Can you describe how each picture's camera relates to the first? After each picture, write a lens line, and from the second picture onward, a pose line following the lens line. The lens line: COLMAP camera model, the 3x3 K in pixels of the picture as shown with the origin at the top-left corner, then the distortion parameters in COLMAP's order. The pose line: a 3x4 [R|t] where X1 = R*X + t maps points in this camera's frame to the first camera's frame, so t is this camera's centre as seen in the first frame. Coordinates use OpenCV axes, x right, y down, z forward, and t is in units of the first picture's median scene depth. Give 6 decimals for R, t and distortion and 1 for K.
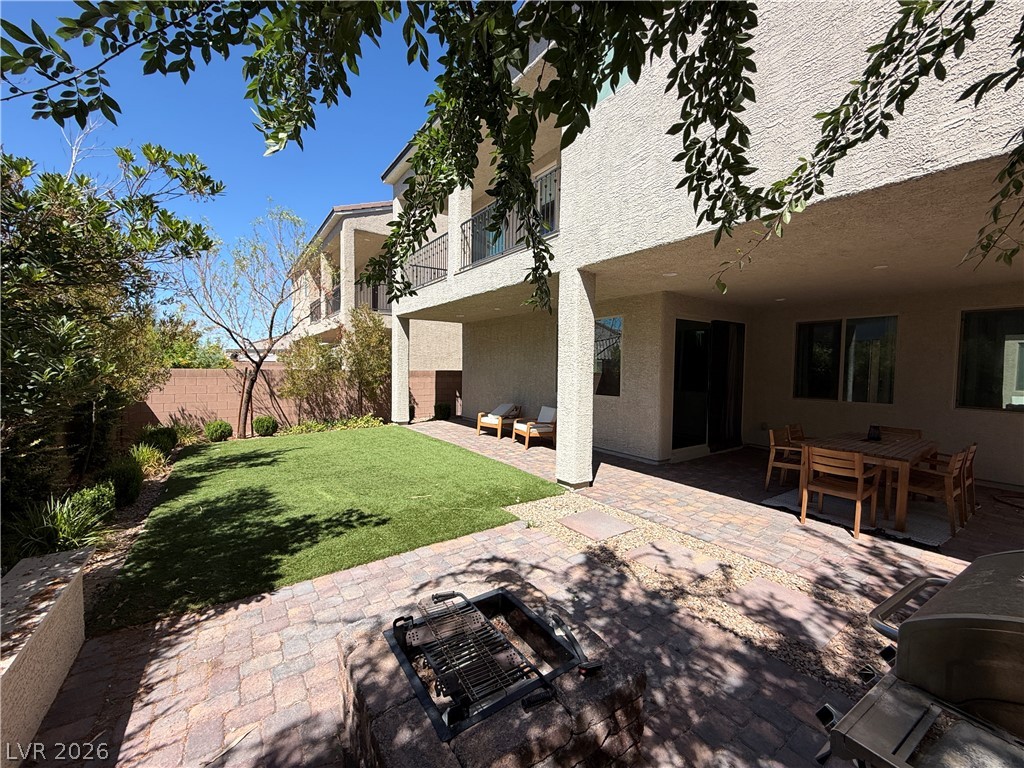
lens RADIAL K [[411.1, 0, 514.6], [0, 411.1, 376.4], [0, 0, 1]] dist [0.000885, -0.000303]
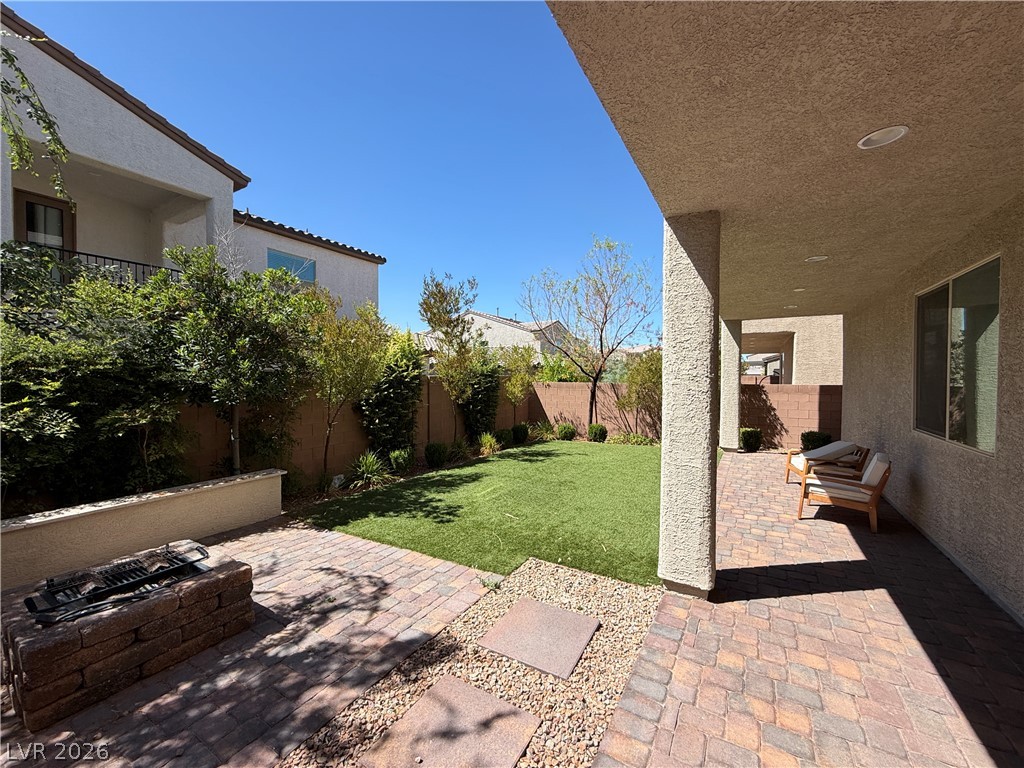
lens RADIAL K [[411.1, 0, 510.2], [0, 411.1, 385.4], [0, 0, 1]] dist [0.000885, -0.000303]
pose [[0.405872, 0.009088, -0.913885, 0.845870], [-0.018053, 0.999835, 0.001925, -0.020851], [0.913752, 0.015717, 0.405969, 0.784748]]
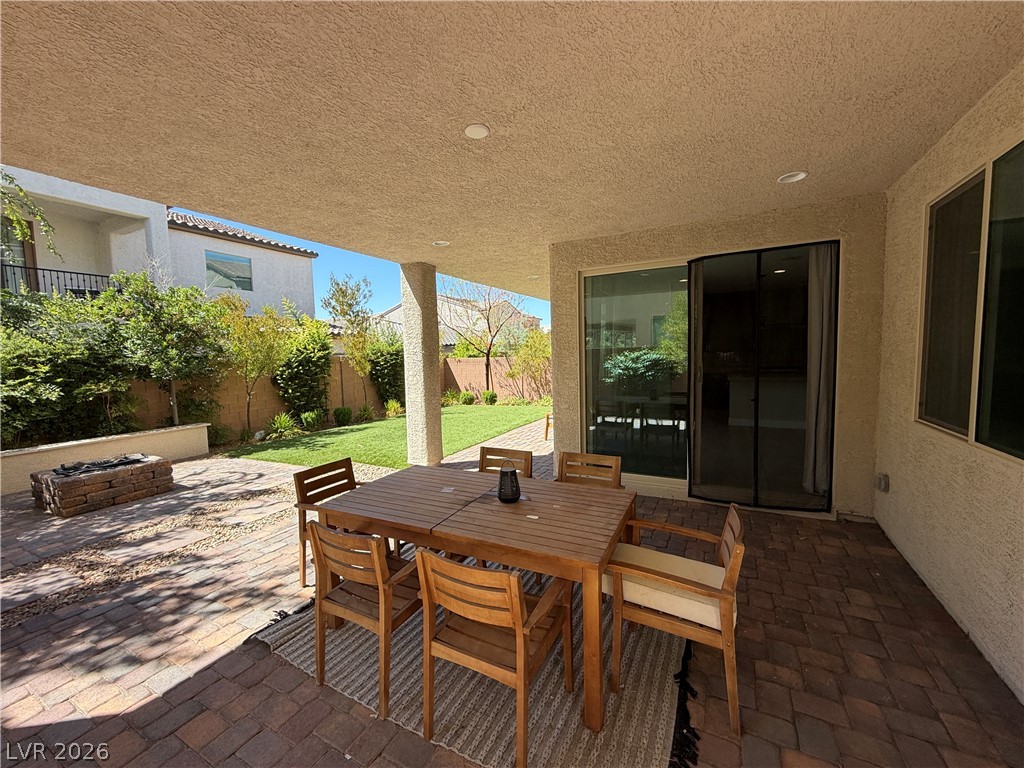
lens RADIAL K [[411.1, 0, 511.5], [0, 411.1, 385.7], [0, 0, 1]] dist [0.000885, -0.000303]
pose [[0.454449, 0.048624, -0.889444, 1.750125], [0.009404, 0.998192, 0.059374, -0.010690], [0.890723, -0.035347, 0.453170, 1.071424]]
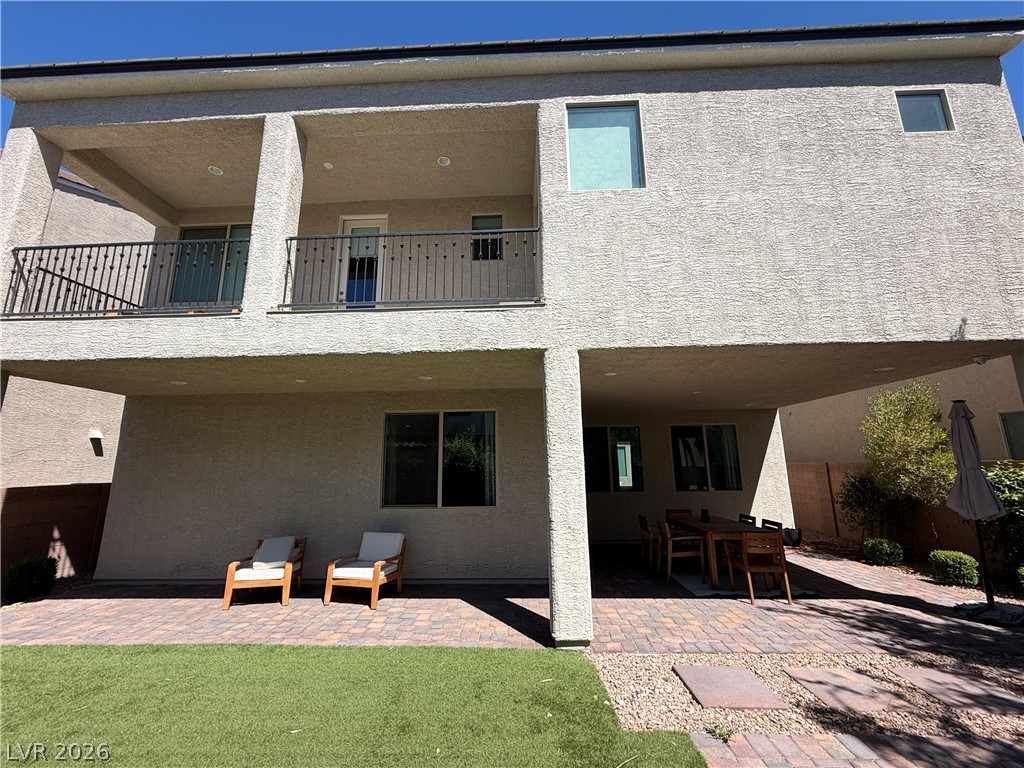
lens RADIAL K [[411.1, 0, 508.0], [0, 411.1, 380.0], [0, 0, 1]] dist [0.000885, -0.000303]
pose [[0.608785, 0.137972, 0.781246, -0.805846], [0.040173, 0.978136, -0.204049, -0.056179], [-0.792318, 0.155607, 0.589931, 0.887150]]
